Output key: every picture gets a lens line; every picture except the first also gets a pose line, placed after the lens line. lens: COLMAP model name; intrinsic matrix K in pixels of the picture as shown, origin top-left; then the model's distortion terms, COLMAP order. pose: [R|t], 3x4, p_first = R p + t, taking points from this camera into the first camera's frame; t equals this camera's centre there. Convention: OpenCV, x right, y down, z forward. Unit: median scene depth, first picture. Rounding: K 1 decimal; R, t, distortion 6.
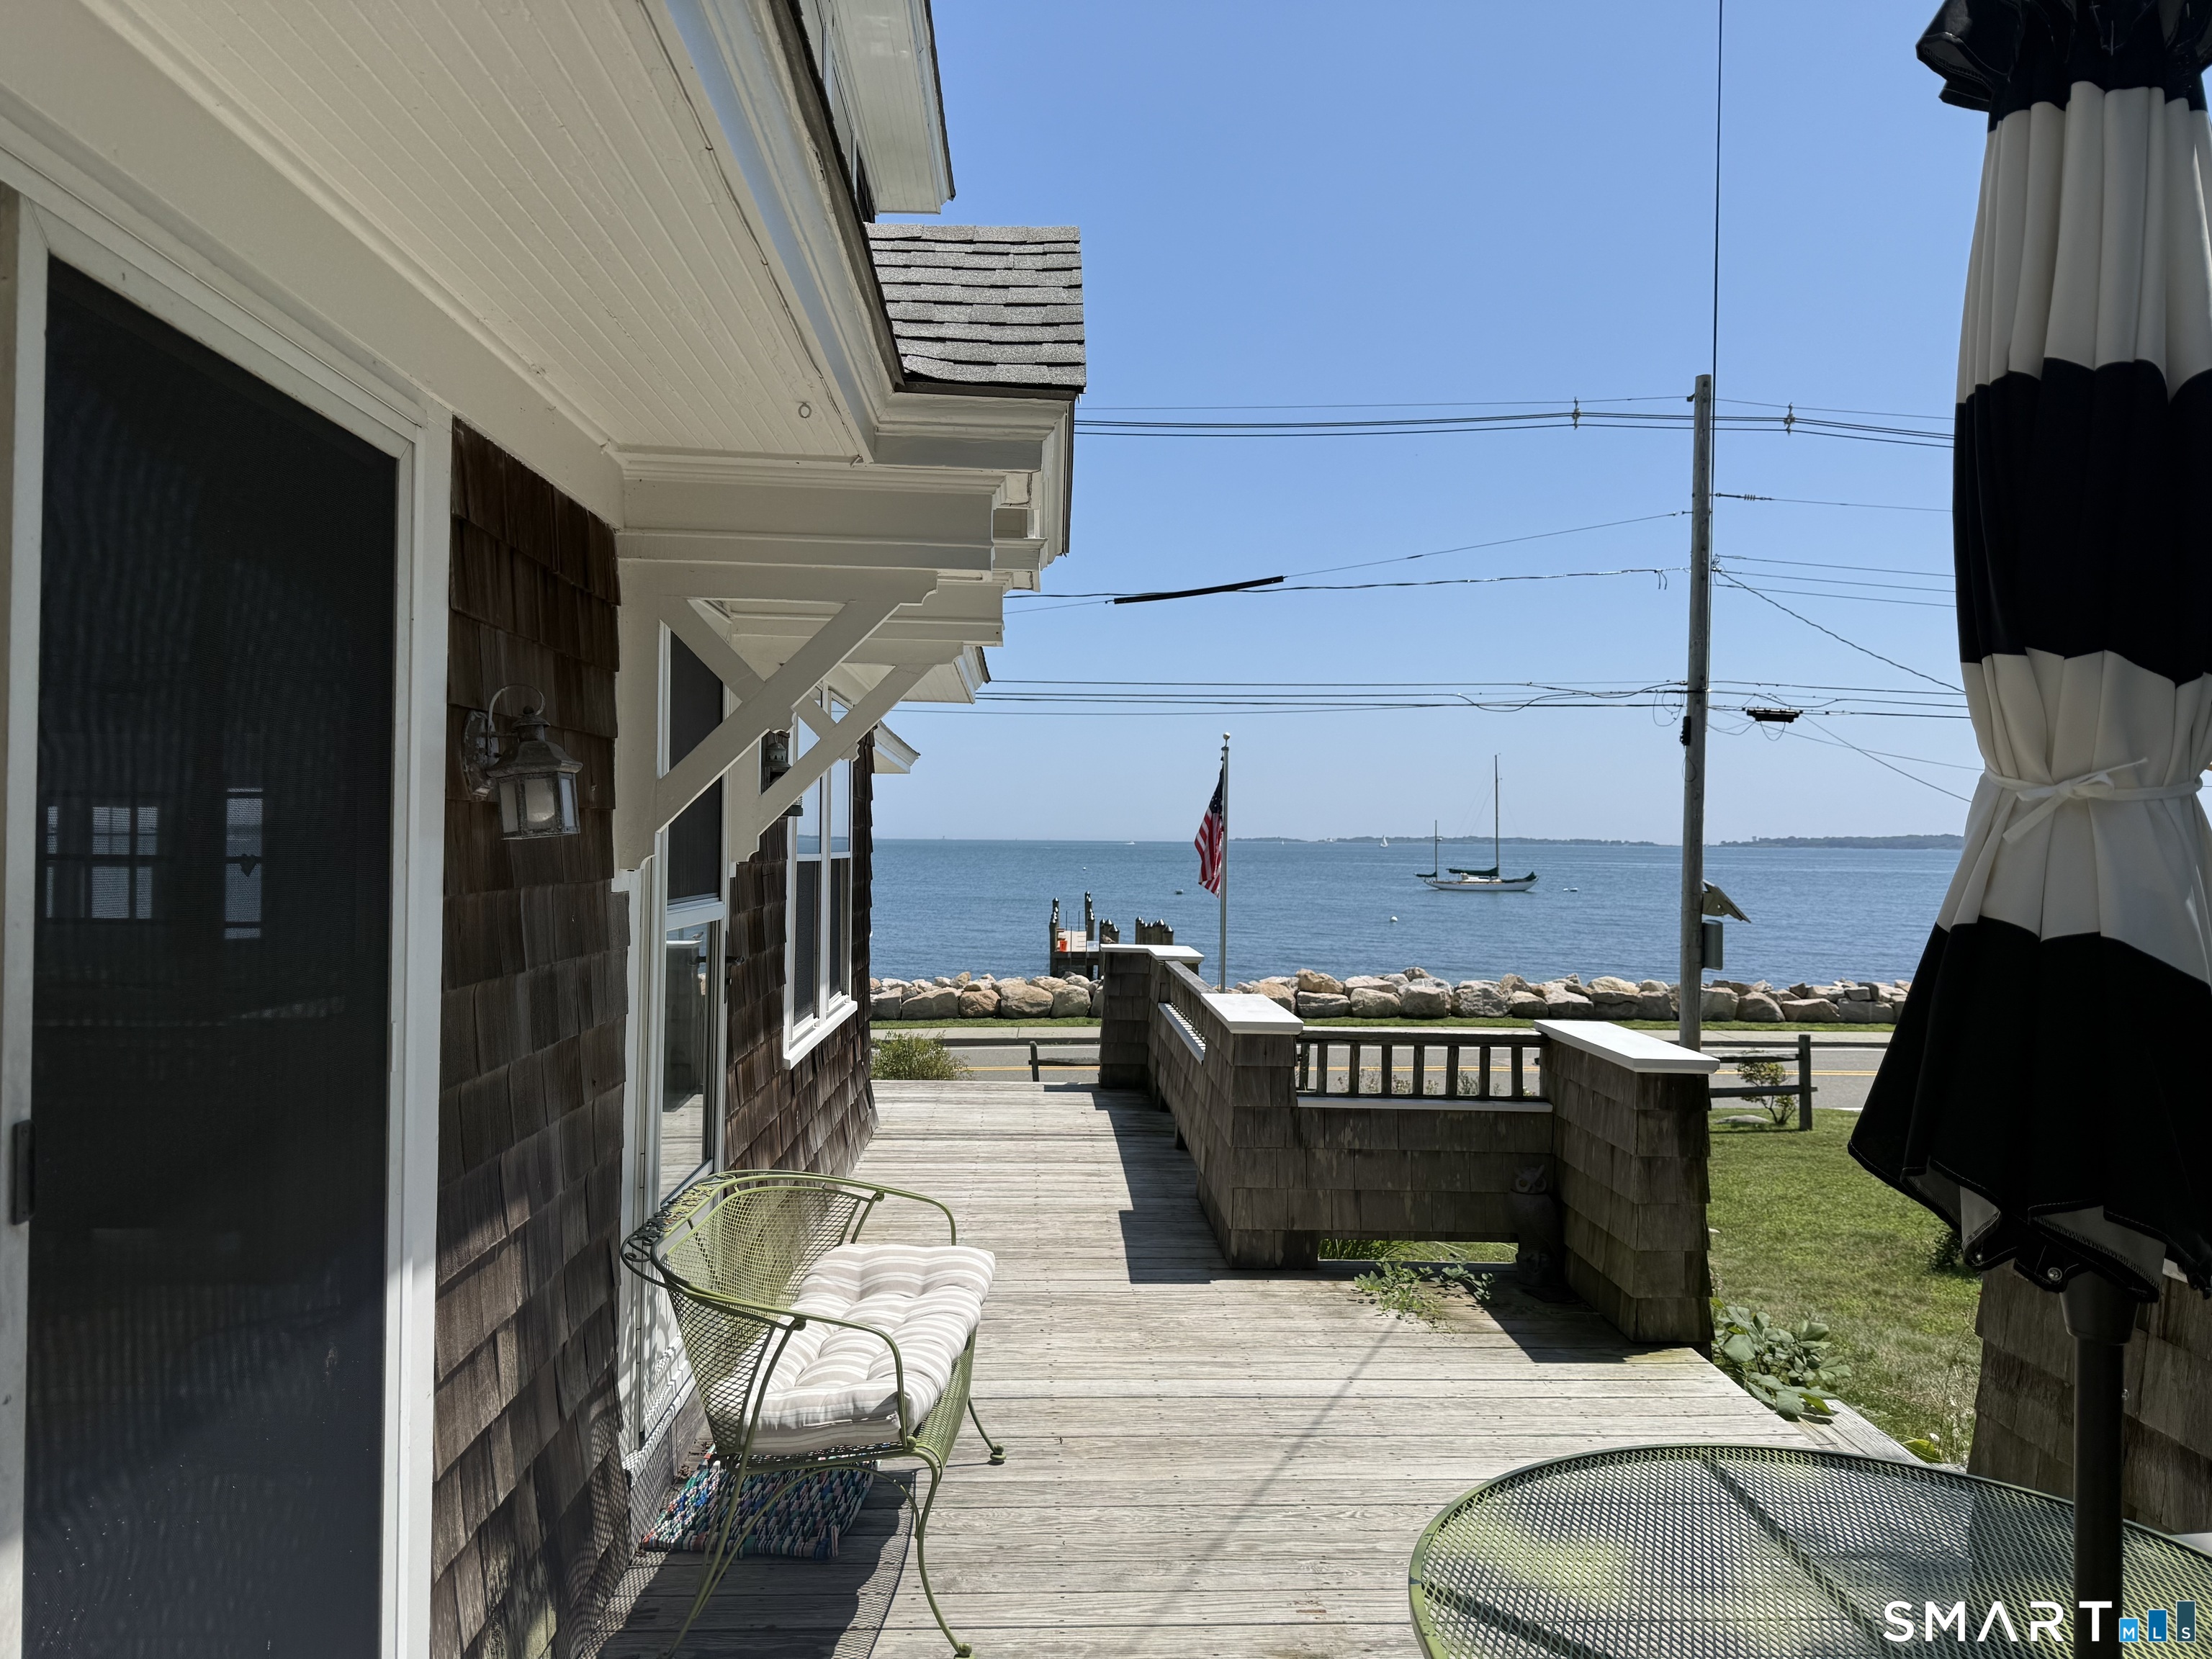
lens RADIAL K [[1560.6, 0, 1085.8], [0, 1560.6, 828.4], [0, 0, 1]] dist [-0.002873, -0.027049]
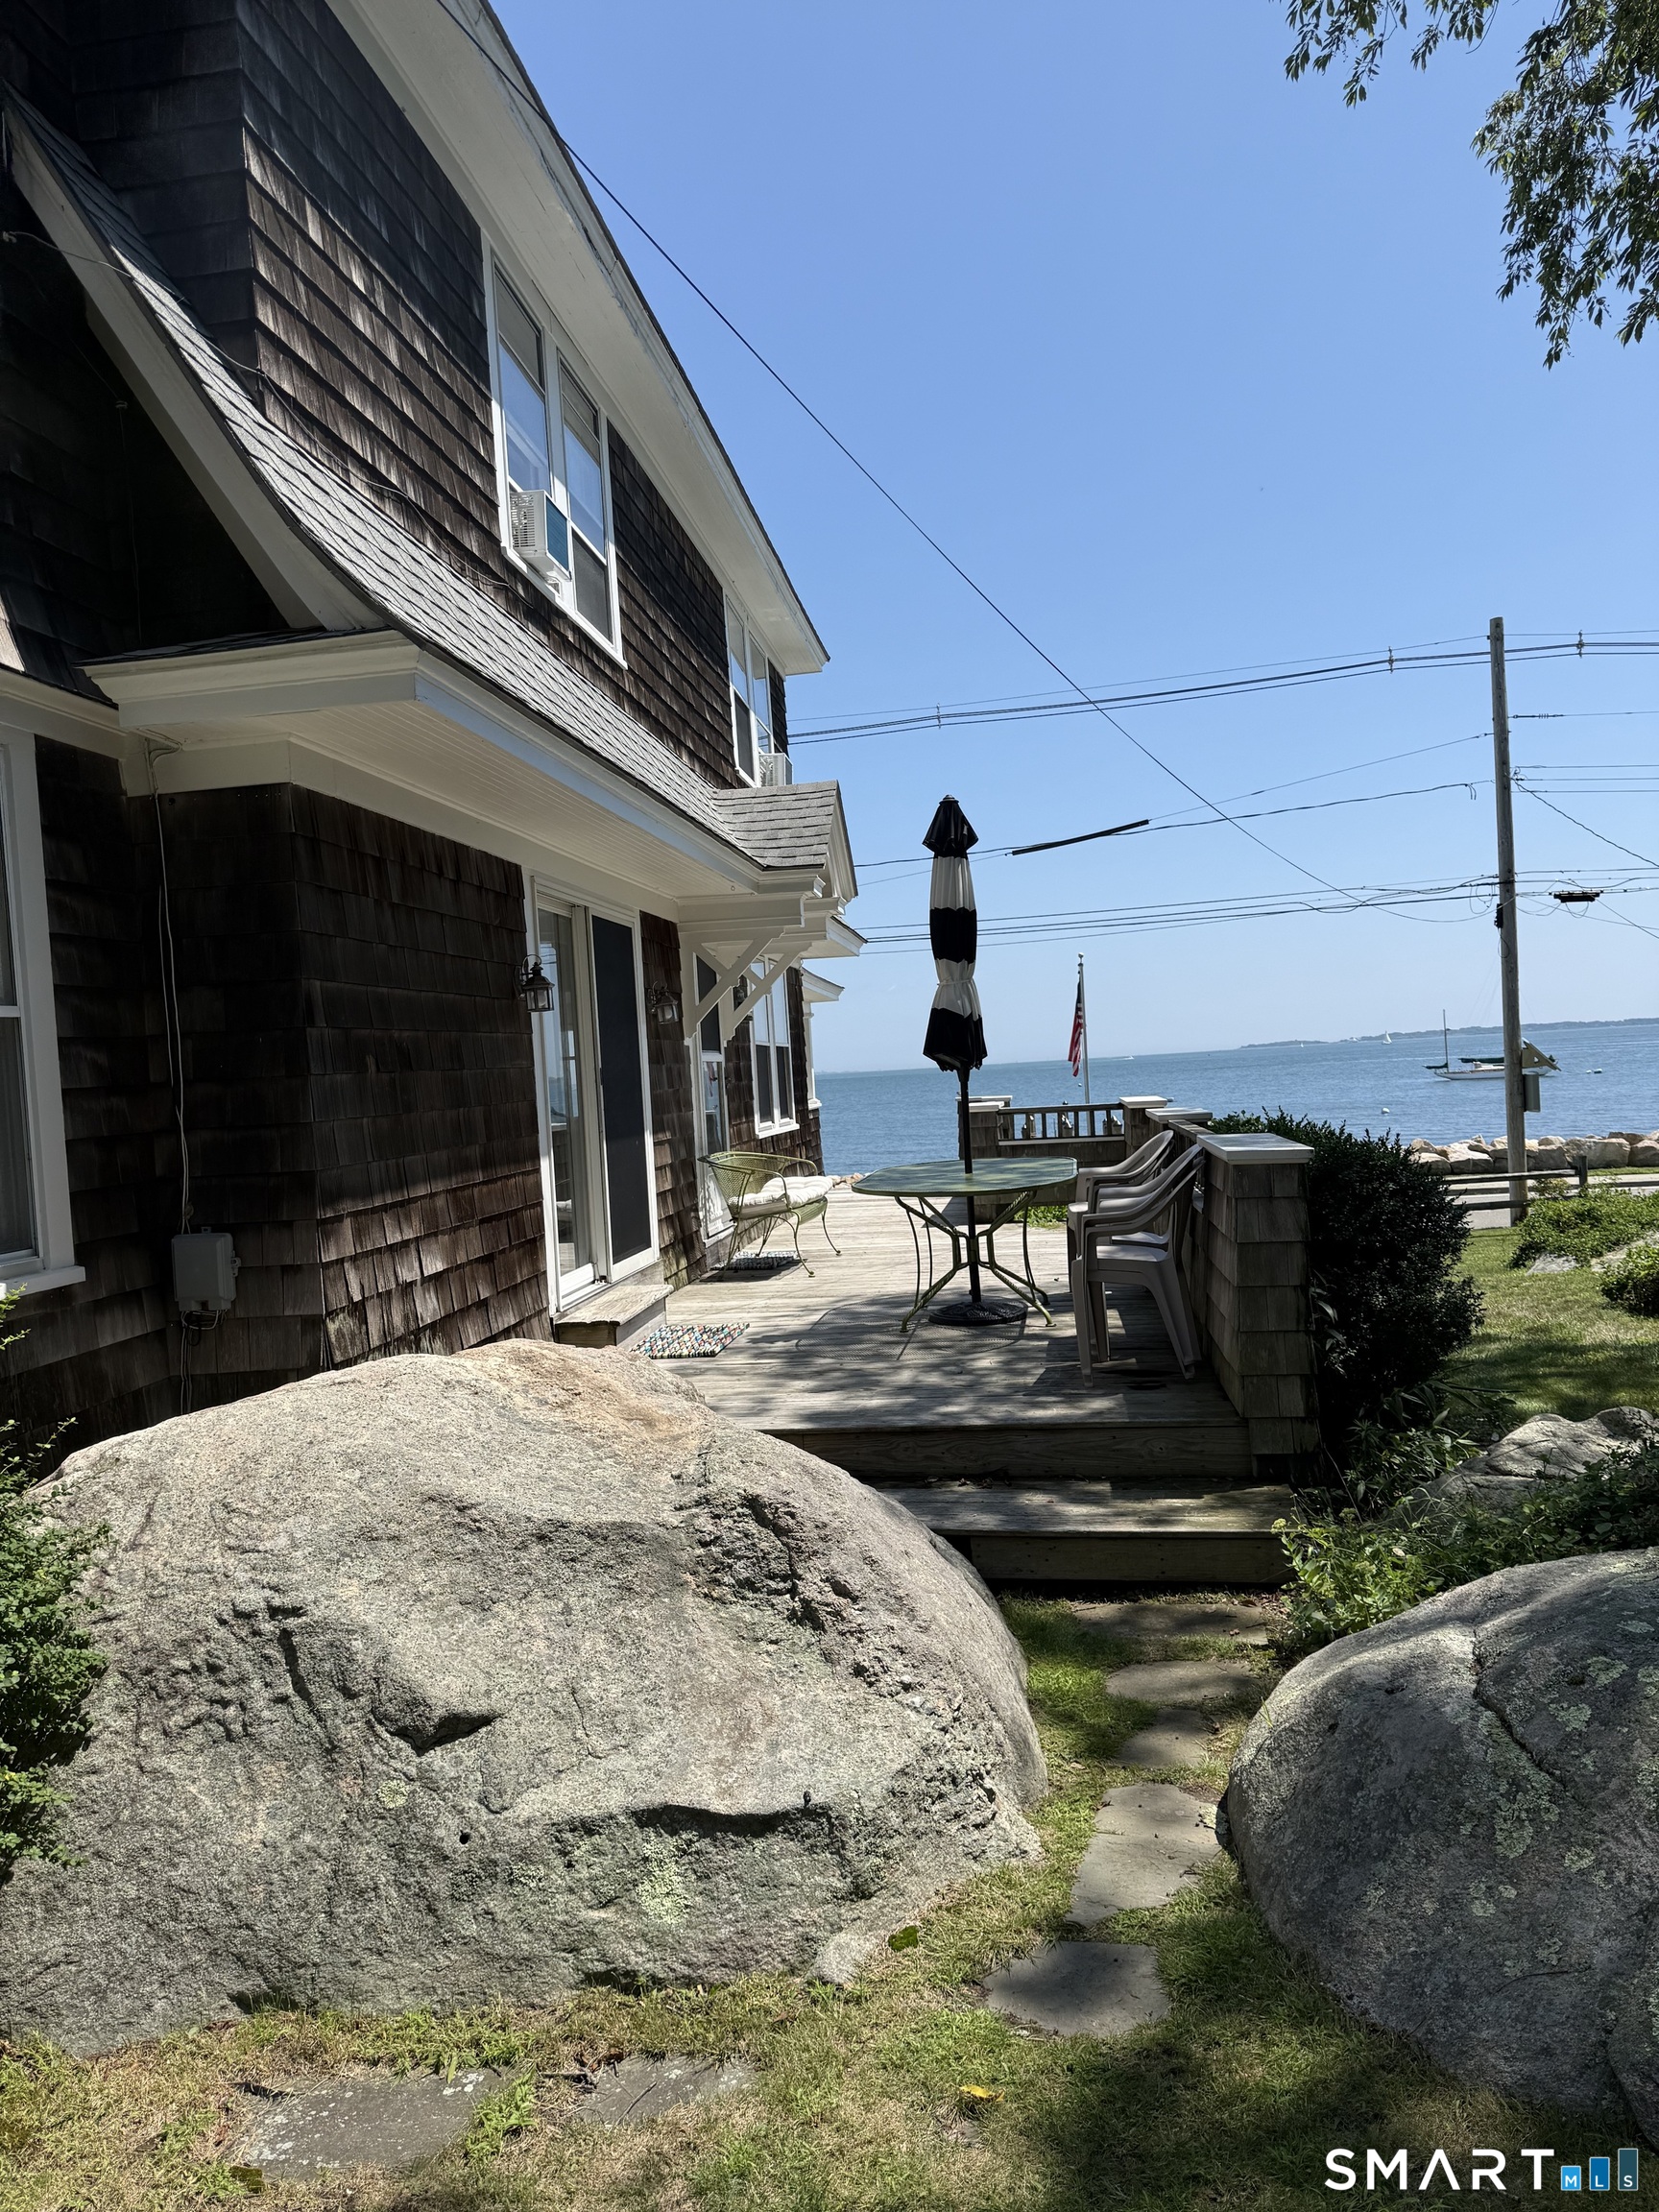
lens RADIAL K [[1560.6, 0, 833.4], [0, 1560.6, 1109.4], [0, 0, 1]] dist [-0.002873, -0.027049]
pose [[0.984474, -0.066865, -0.162297, 0.066154], [0.072501, 0.996945, 0.029052, 0.014281], [0.159859, -0.040368, 0.986314, -0.278055]]
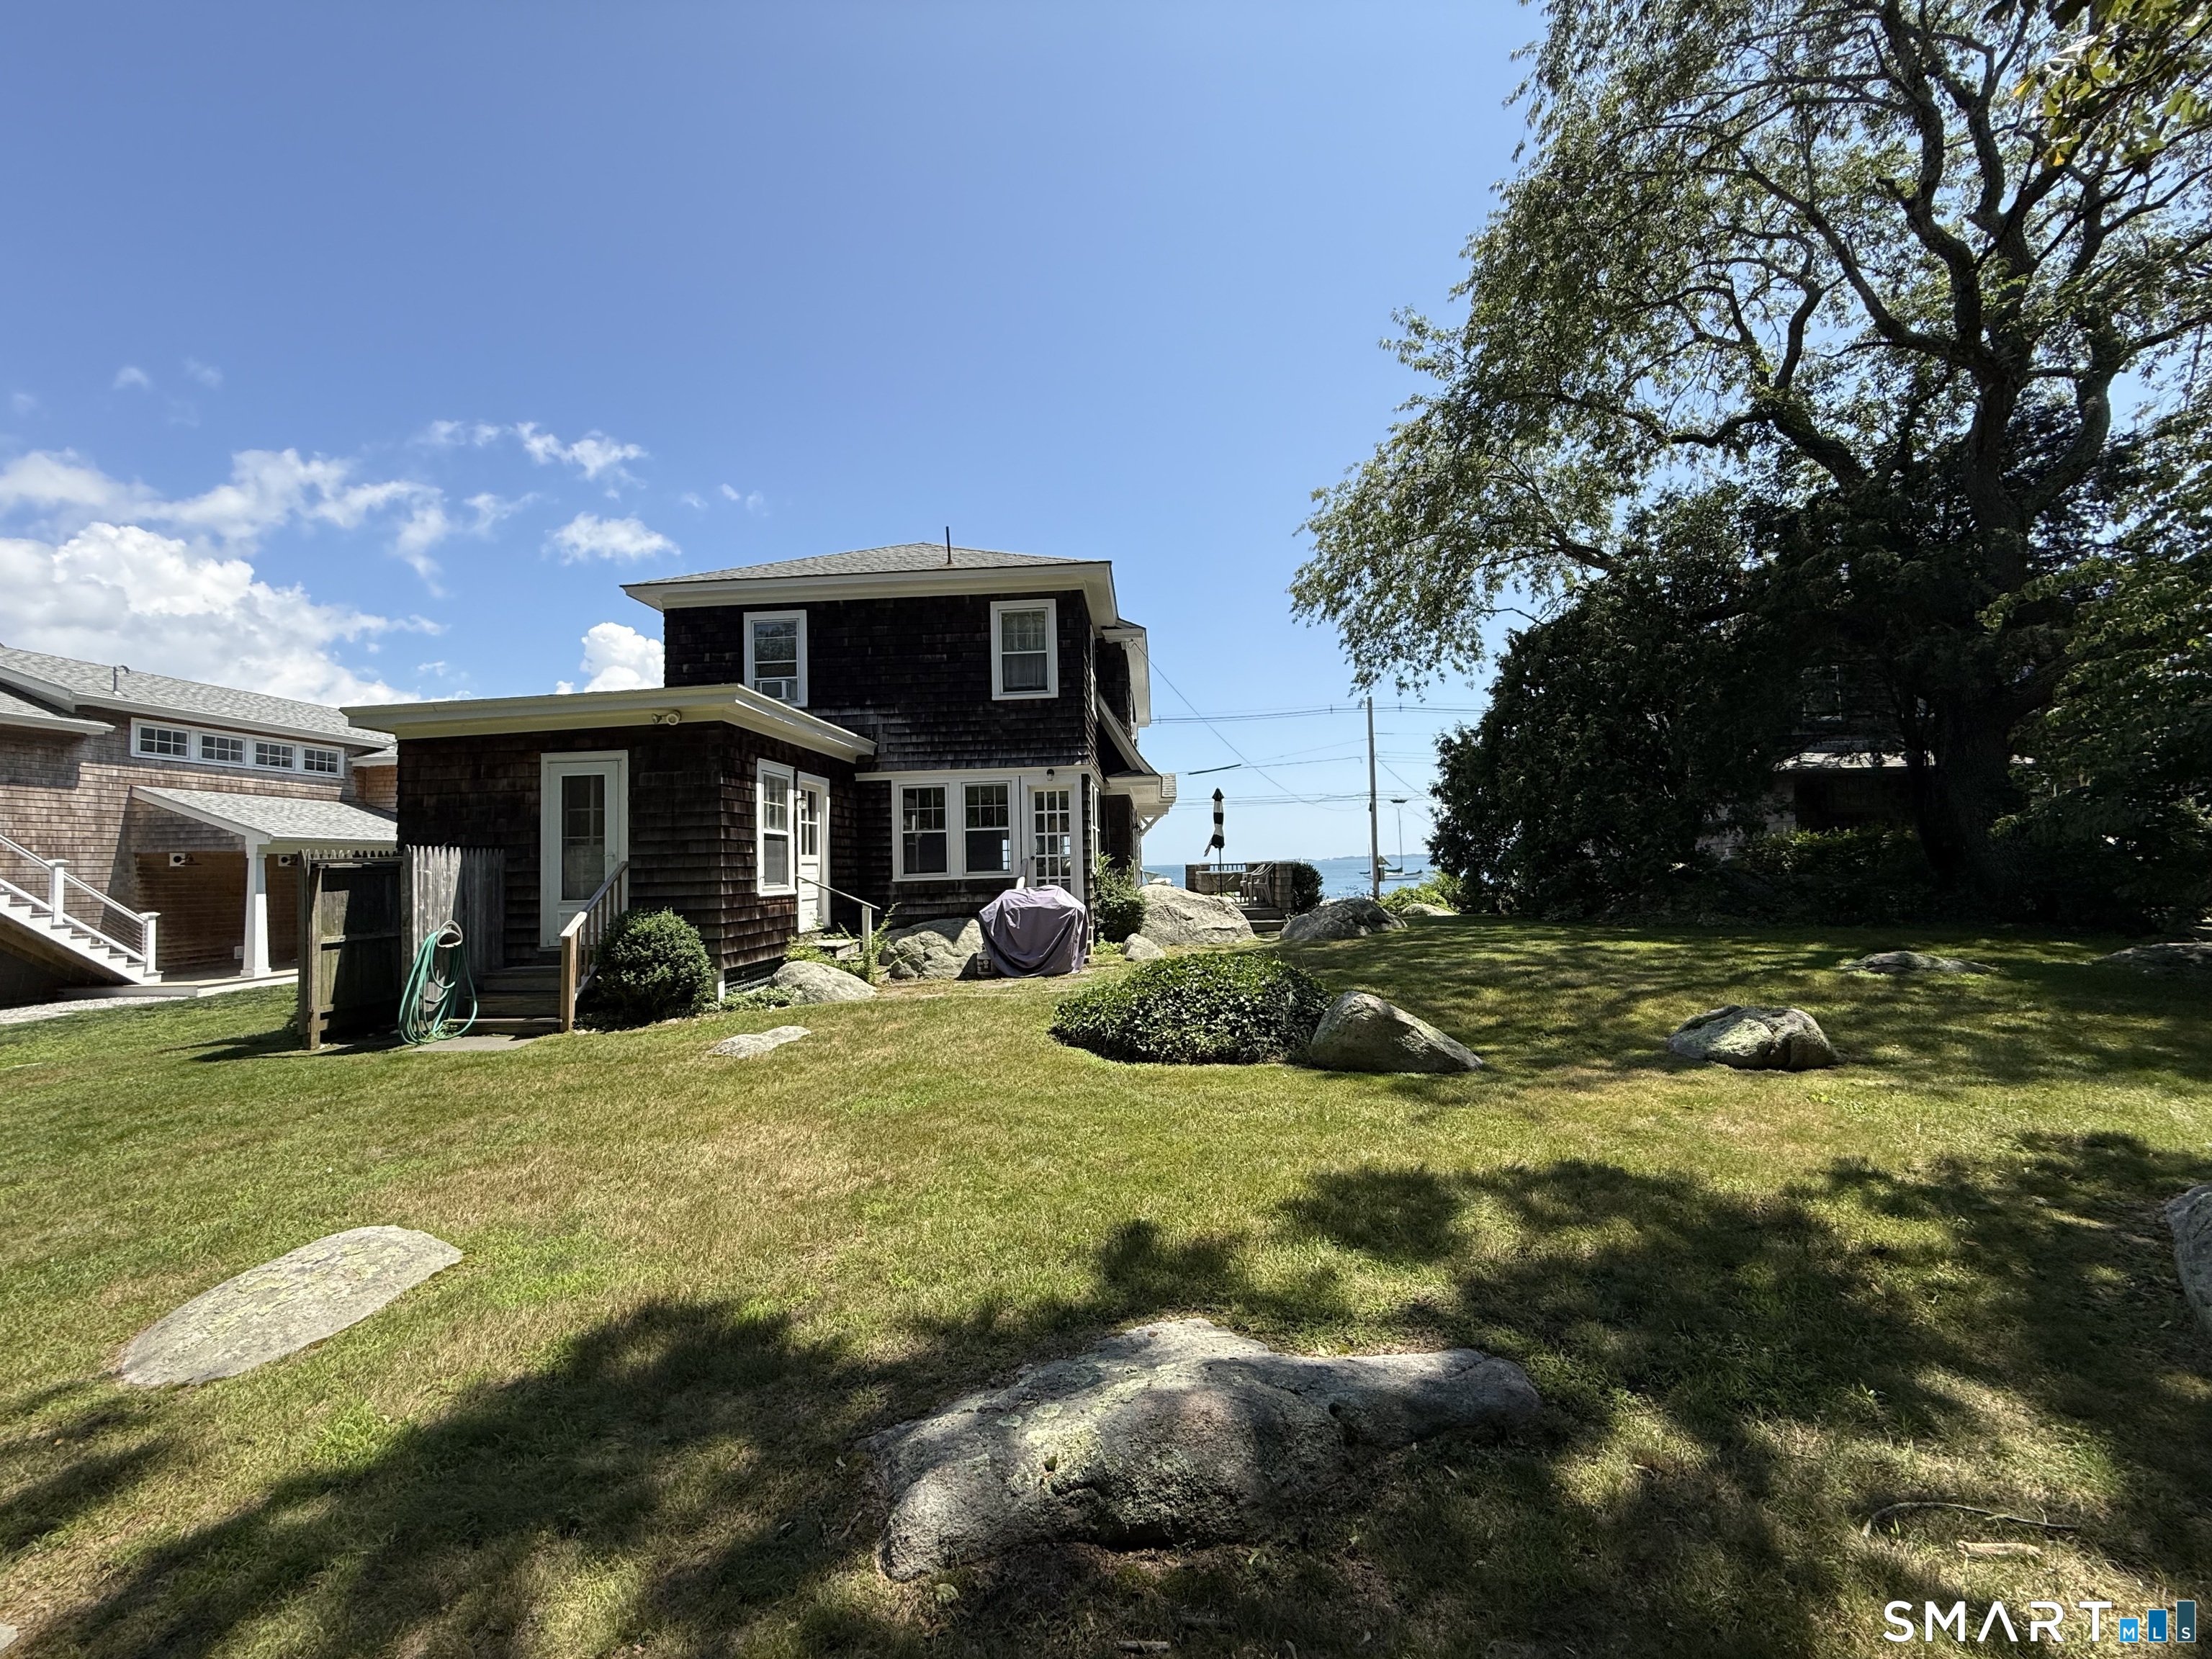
lens RADIAL K [[887.9, 0, 1106.7], [0, 887.9, 822.9], [0, 0, 1]] dist [-0.000094, 0.000000]
pose [[0.995633, -0.045914, -0.081278, -0.003866], [0.042335, 0.998079, -0.045225, 0.028595], [0.083198, 0.041587, 0.995665, -0.860628]]
